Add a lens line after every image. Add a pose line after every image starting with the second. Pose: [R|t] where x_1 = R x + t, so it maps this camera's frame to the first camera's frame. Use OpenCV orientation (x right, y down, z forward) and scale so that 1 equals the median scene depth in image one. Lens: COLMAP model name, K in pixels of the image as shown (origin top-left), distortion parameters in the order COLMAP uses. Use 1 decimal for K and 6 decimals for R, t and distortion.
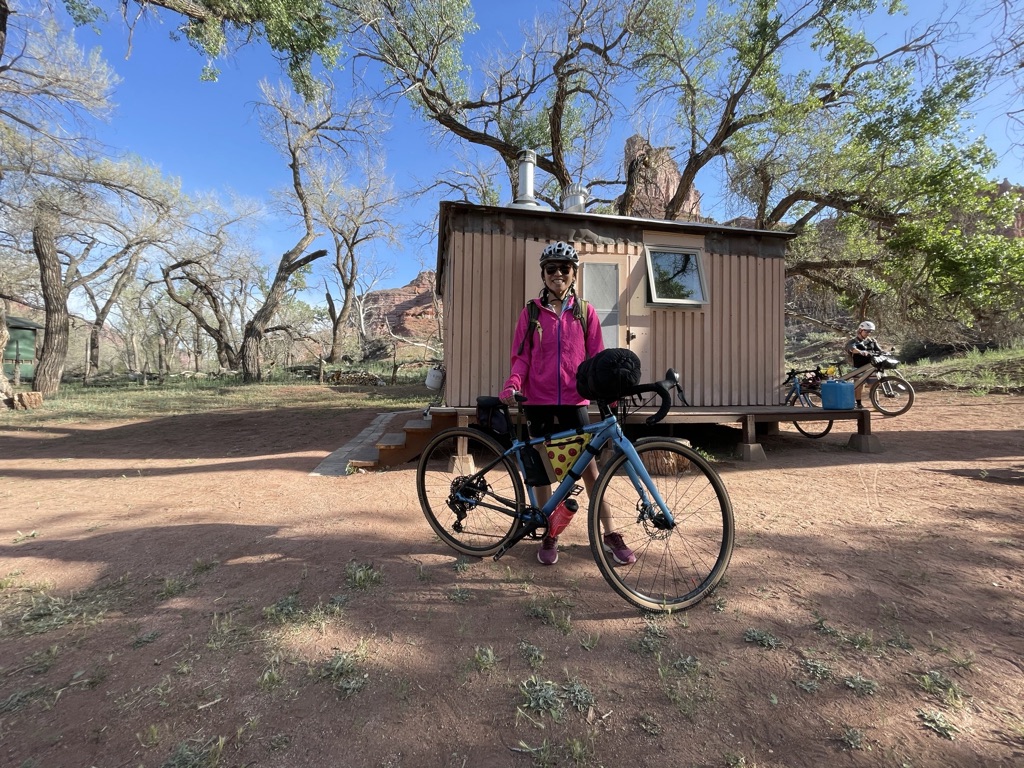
lens RADIAL K [[380.0, 0, 512.0], [0, 380.0, 384.0], [0, 0, 1]] dist [-0.001507, -0.000103]
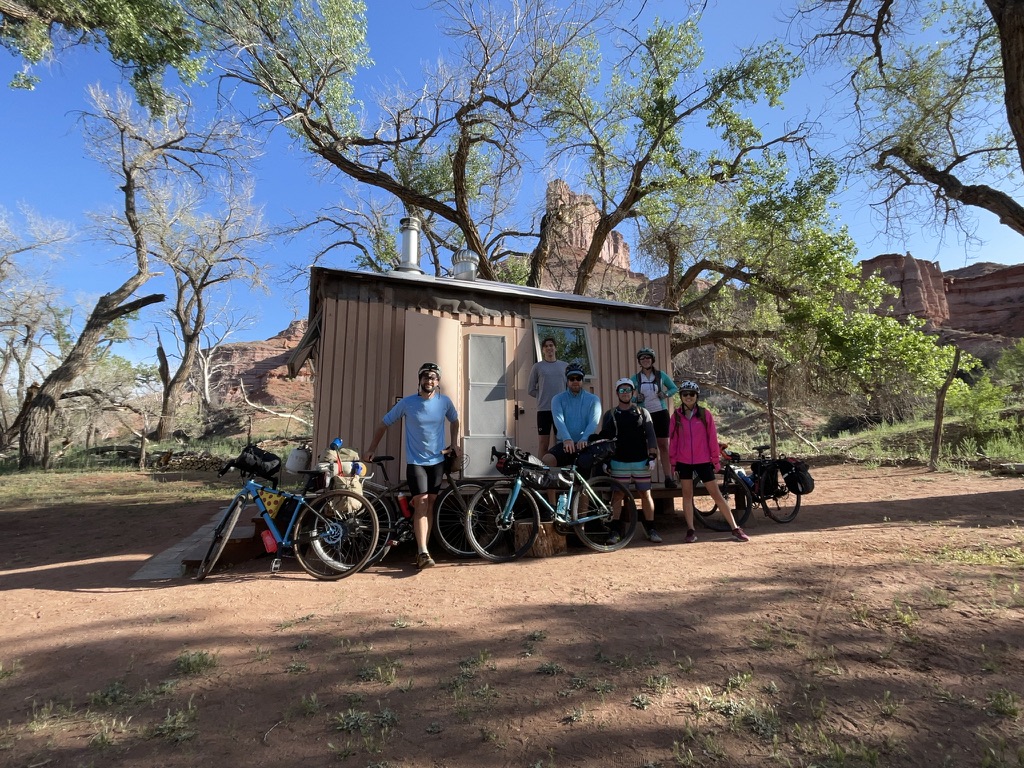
lens RADIAL K [[508.2, 0, 512.0], [0, 508.2, 384.0], [0, 0, 1]] dist [-0.002061, 0.000367]
pose [[0.984935, 0.009772, 0.172646, 0.038310], [0.017585, 0.987566, -0.156216, 0.001610], [-0.172026, 0.156899, 0.972517, -0.115279]]
